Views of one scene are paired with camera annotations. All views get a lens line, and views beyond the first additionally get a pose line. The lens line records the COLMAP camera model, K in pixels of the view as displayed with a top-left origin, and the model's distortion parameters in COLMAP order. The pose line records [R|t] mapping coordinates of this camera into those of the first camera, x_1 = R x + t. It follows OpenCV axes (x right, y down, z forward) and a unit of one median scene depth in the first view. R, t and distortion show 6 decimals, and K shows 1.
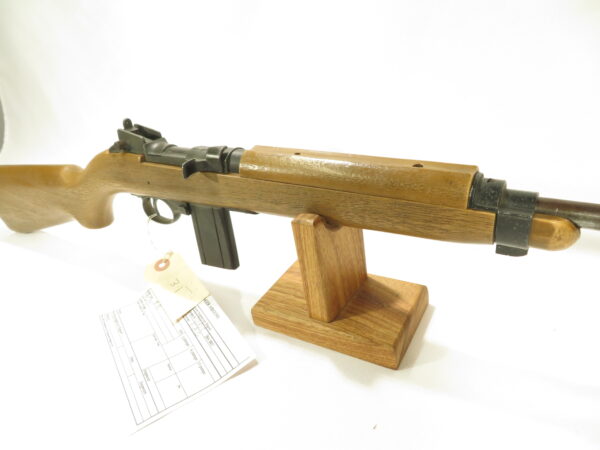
lens RADIAL K [[462.4, 0, 300.0], [0, 462.4, 225.0], [0, 0, 1]] dist [-0.006206, -0.002759]
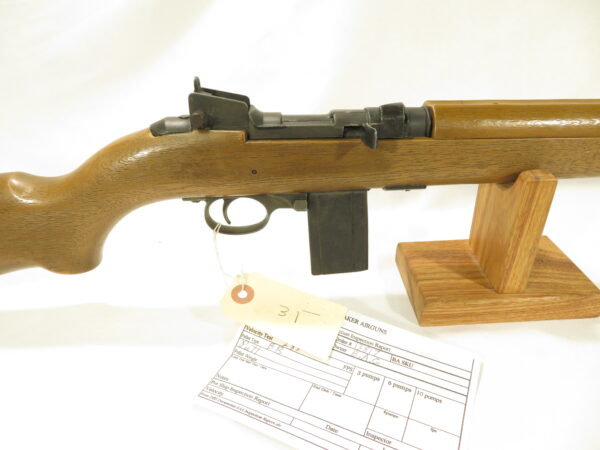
lens RADIAL K [[462.4, 0, 300.0], [0, 462.4, 225.0], [0, 0, 1]] dist [-0.006206, -0.002759]
pose [[0.818396, -0.184387, 0.544269, -0.669851], [0.185369, 0.981202, 0.053679, -0.040759], [-0.543936, 0.056960, 0.837192, 0.422005]]
